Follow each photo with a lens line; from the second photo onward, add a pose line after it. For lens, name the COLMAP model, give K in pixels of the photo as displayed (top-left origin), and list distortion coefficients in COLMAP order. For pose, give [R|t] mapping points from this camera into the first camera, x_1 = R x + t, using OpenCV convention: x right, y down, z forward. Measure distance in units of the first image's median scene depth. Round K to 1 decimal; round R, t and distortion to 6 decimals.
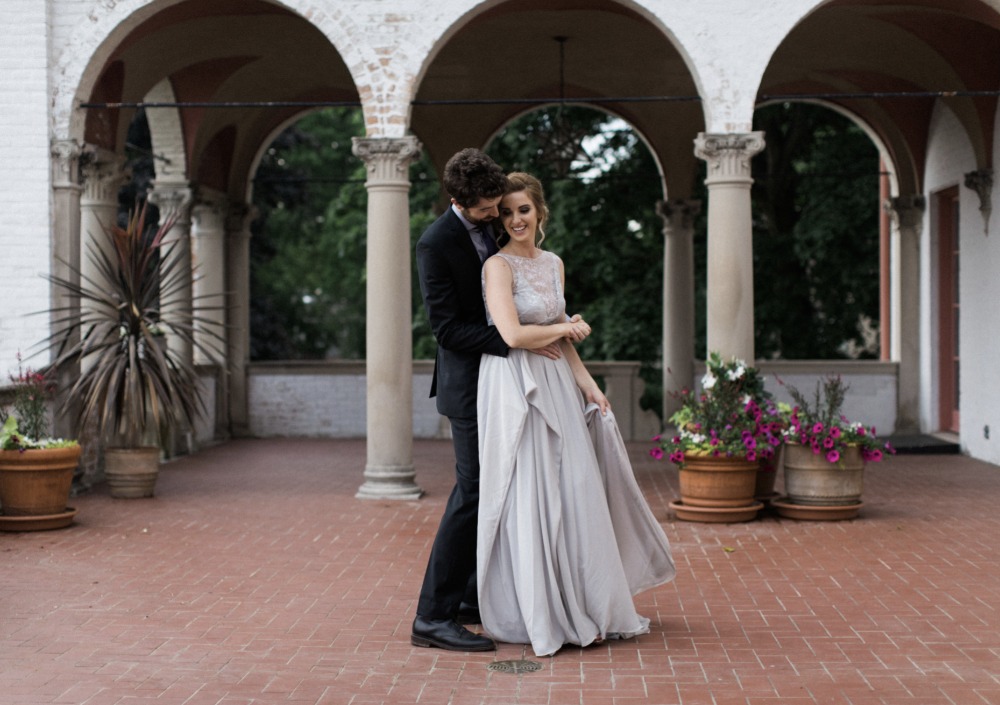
lens RADIAL K [[1485.4, 0, 469.4], [0, 1485.4, 348.0], [0, 0, 1]] dist [0.025228, -0.012093]
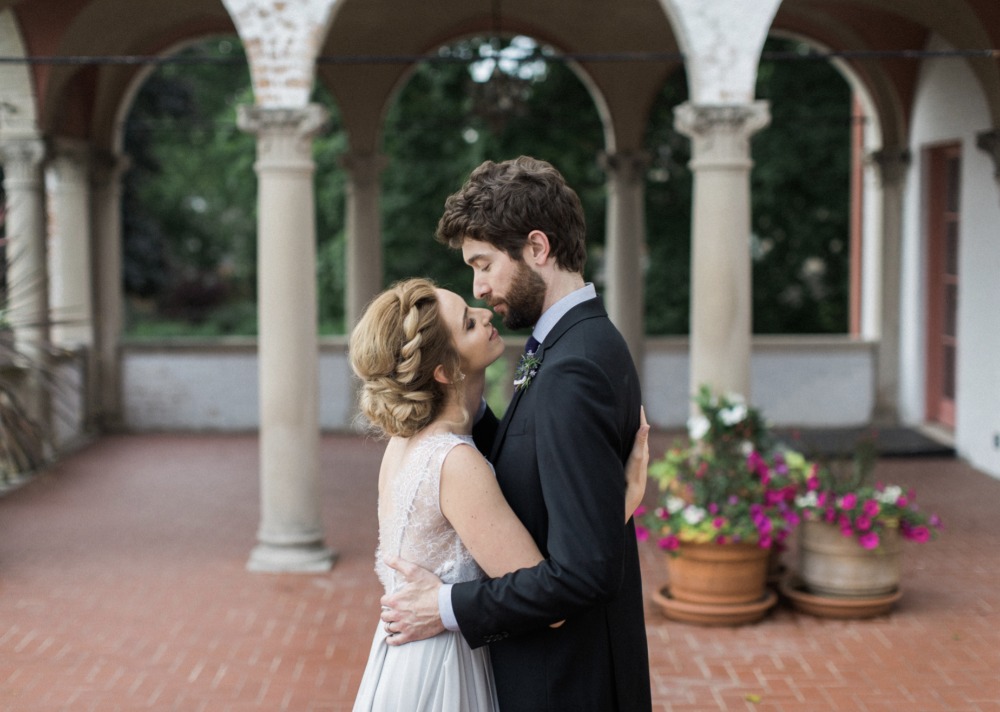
lens RADIAL K [[1538.5, 0, 460.8], [0, 1538.5, 394.9], [0, 0, 1]] dist [0.013666, 0.011151]
pose [[0.998126, -0.008903, 0.060541, -0.013461], [0.003541, 0.996105, 0.088101, -0.062712], [-0.061090, -0.087722, 0.994270, 0.187580]]
